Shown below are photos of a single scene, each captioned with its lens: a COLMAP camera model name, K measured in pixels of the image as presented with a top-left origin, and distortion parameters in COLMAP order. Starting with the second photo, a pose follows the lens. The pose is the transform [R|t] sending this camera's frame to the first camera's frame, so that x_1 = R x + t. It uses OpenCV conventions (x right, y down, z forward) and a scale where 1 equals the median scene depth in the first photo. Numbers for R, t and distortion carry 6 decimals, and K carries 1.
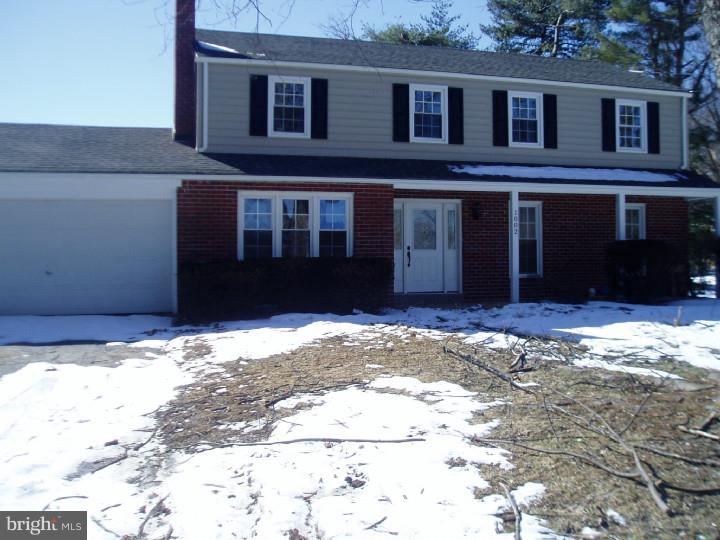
lens RADIAL K [[777.5, 0, 360.0], [0, 777.5, 270.0], [0, 0, 1]] dist [-0.110527, 0.014327]
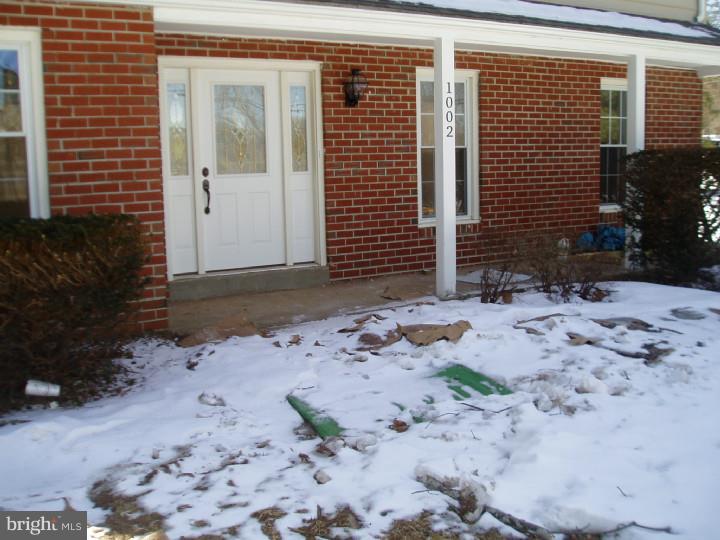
lens RADIAL K [[777.5, 0, 360.0], [0, 777.5, 270.0], [0, 0, 1]] dist [-0.110527, 0.014327]
pose [[0.973103, -0.045008, 0.225932, 0.046160], [0.015729, 0.991421, 0.129757, -0.028370], [-0.229834, -0.122714, 0.965462, 0.547046]]
